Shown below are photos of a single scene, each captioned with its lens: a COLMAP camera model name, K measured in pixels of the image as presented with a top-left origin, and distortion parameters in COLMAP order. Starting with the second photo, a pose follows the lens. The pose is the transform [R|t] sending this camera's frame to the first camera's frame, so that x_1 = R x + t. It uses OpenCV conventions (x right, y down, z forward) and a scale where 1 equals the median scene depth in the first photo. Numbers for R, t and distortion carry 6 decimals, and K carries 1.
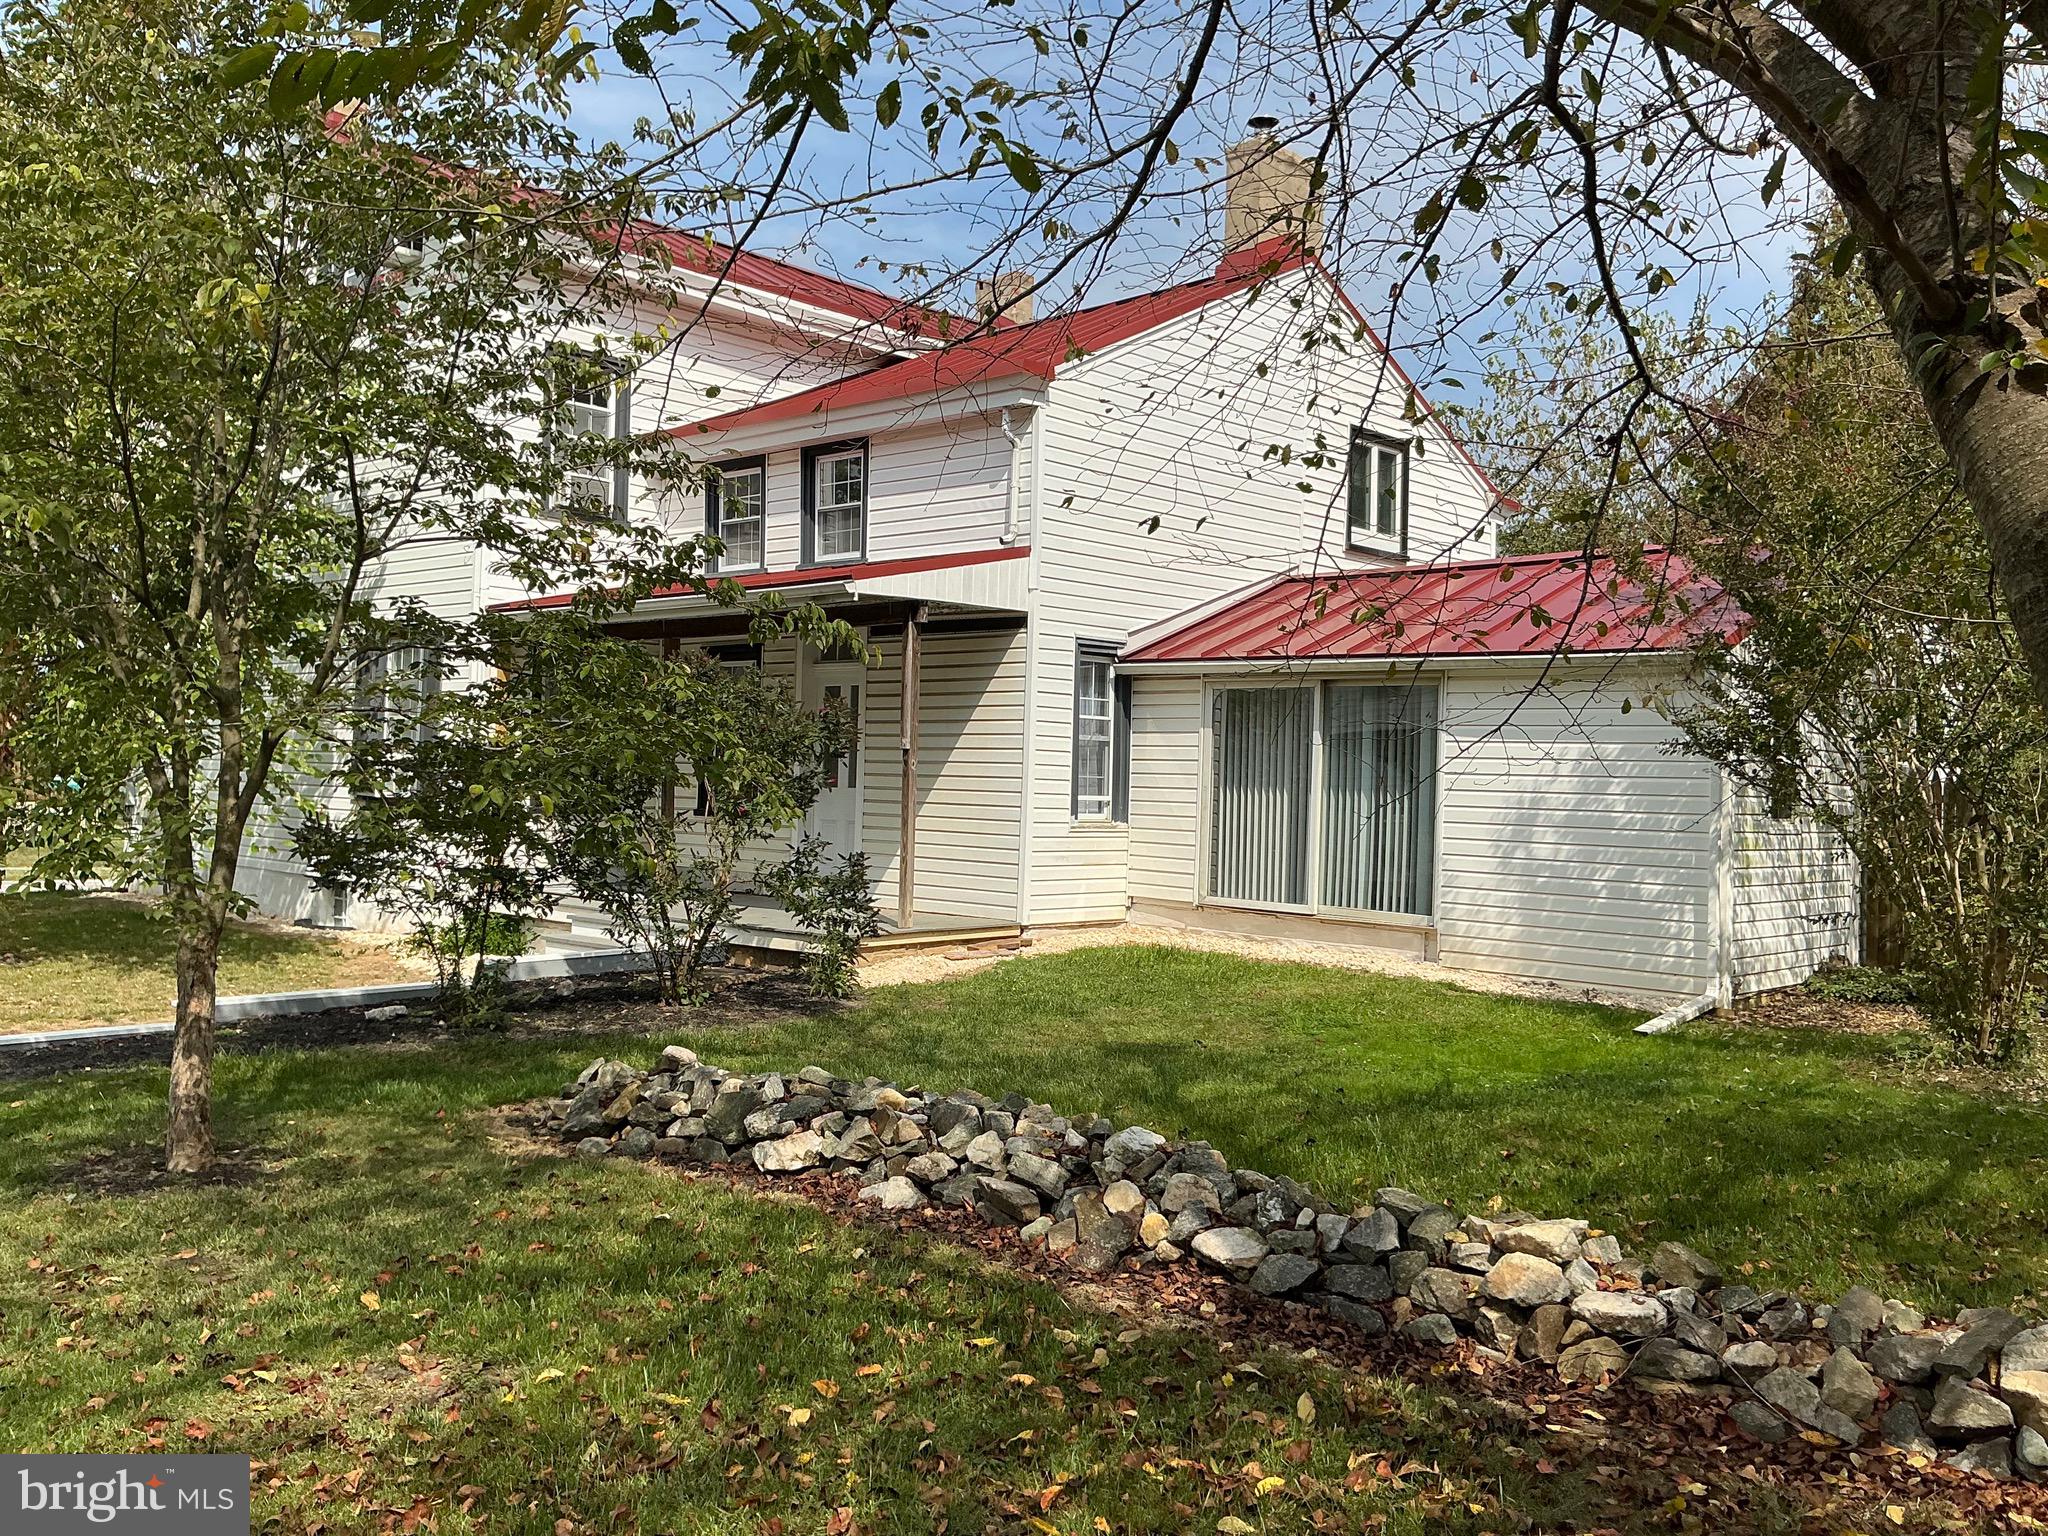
lens RADIAL K [[1682.3, 0, 1024.0], [0, 1682.3, 768.0], [0, 0, 1]] dist [0.145510, -0.320061]
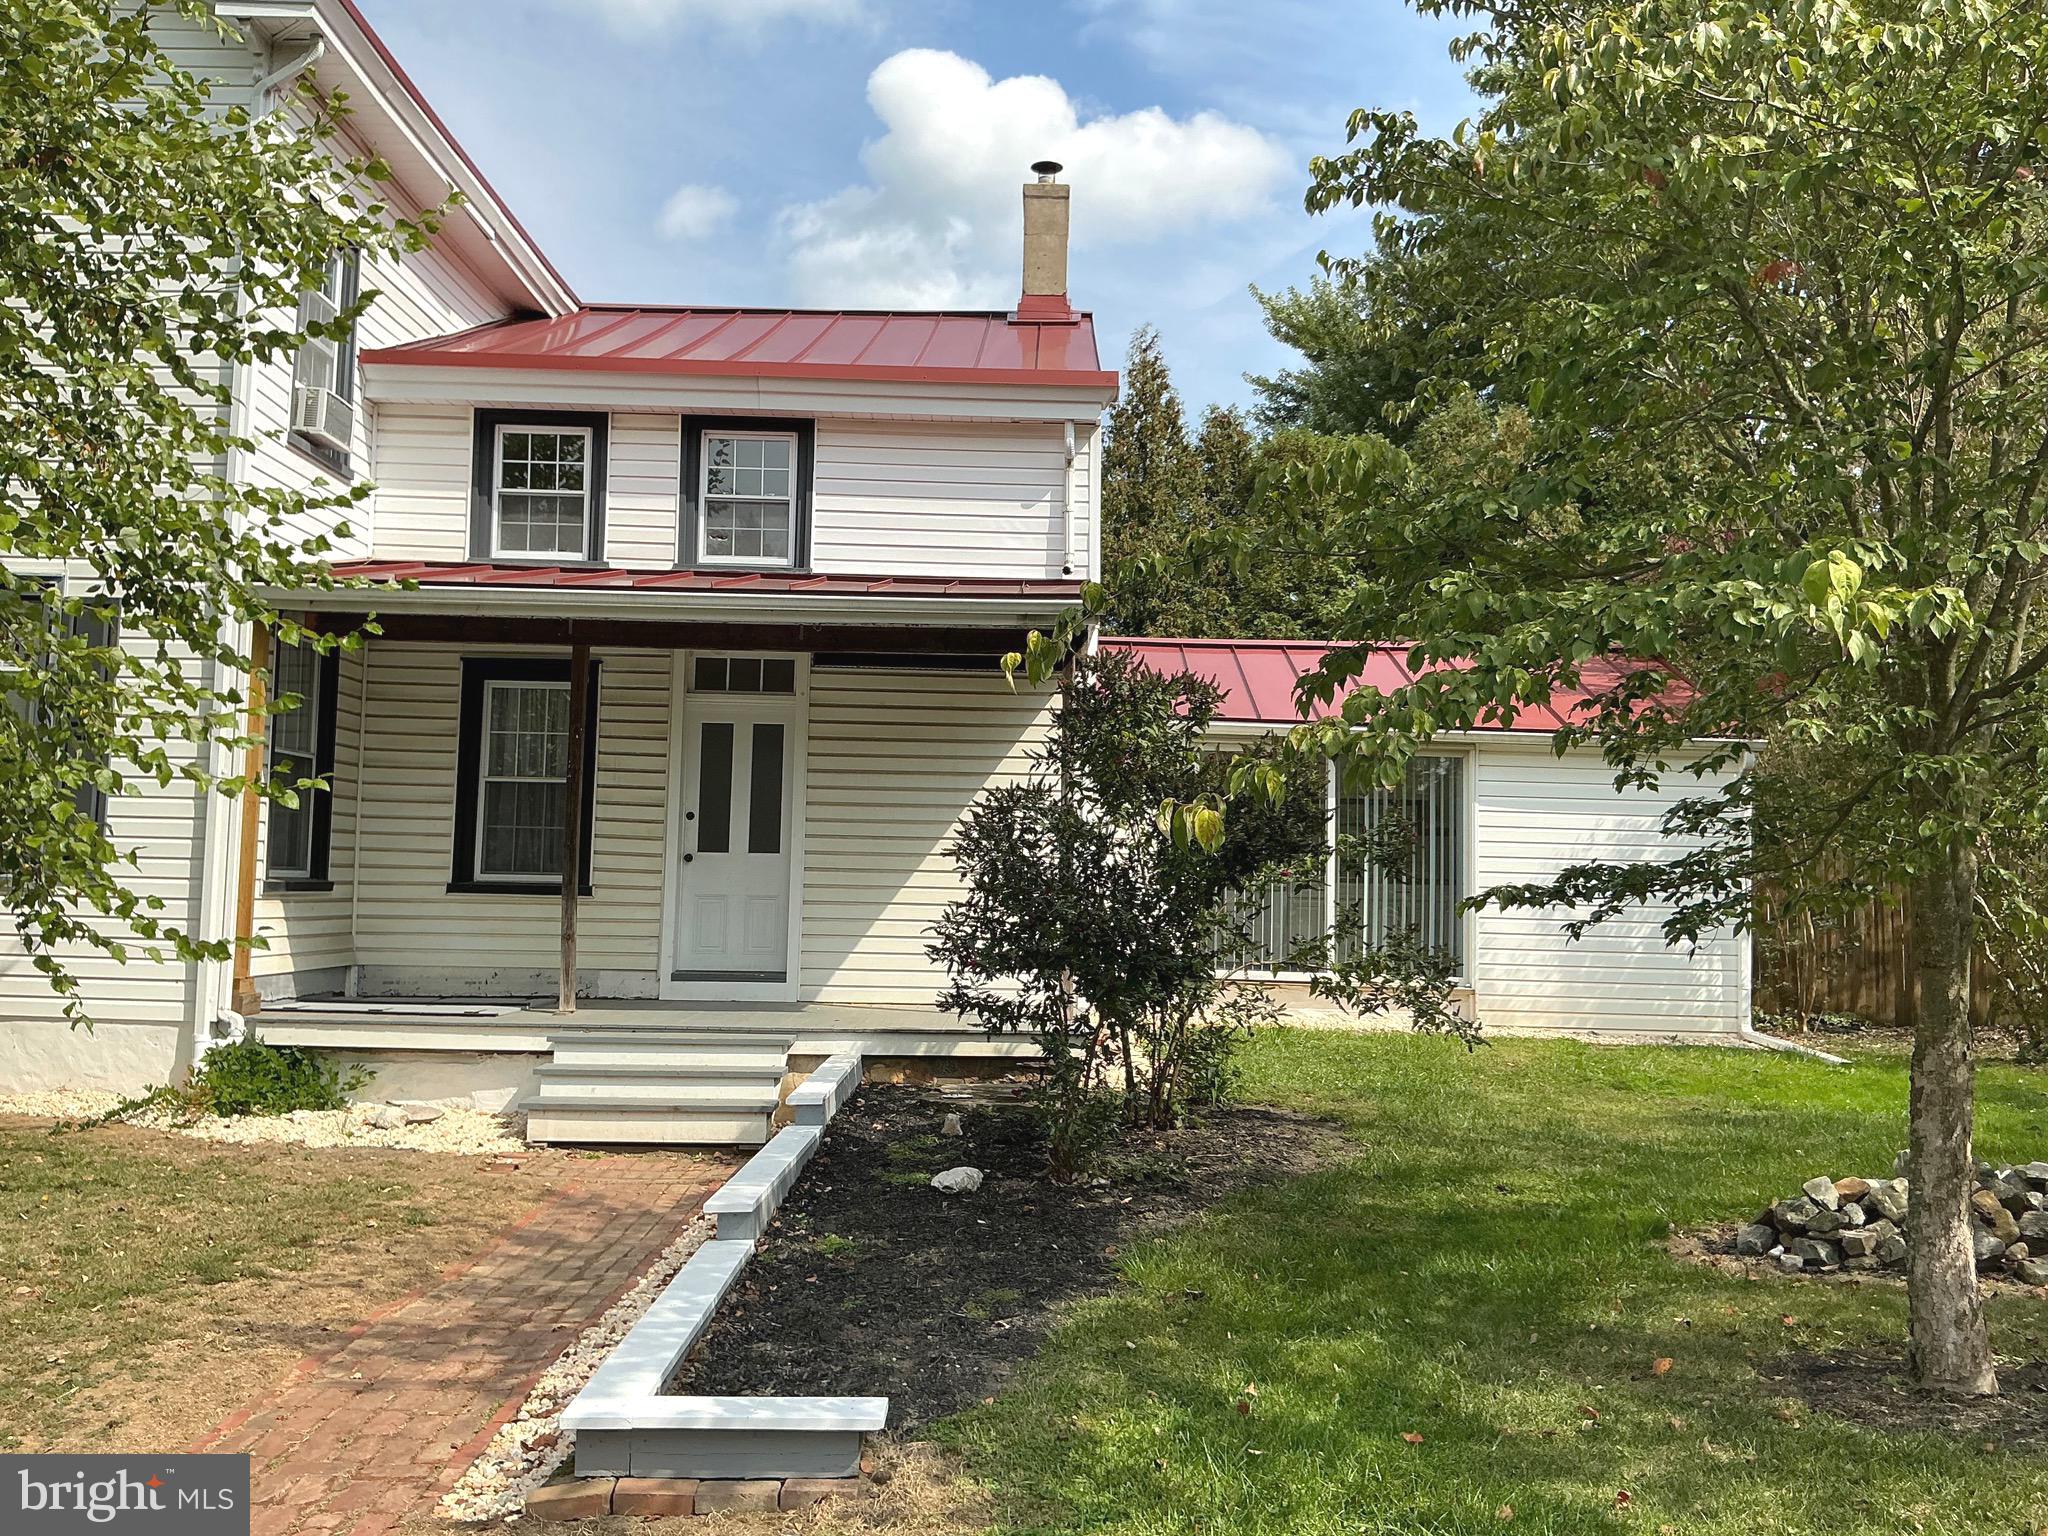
lens RADIAL K [[1682.3, 0, 1024.0], [0, 1682.3, 768.0], [0, 0, 1]] dist [0.145510, -0.320061]
pose [[0.732090, 0.043099, 0.679844, -0.538323], [-0.006777, 0.998408, -0.055996, 0.014914], [-0.681175, 0.036386, 0.731216, 0.329968]]
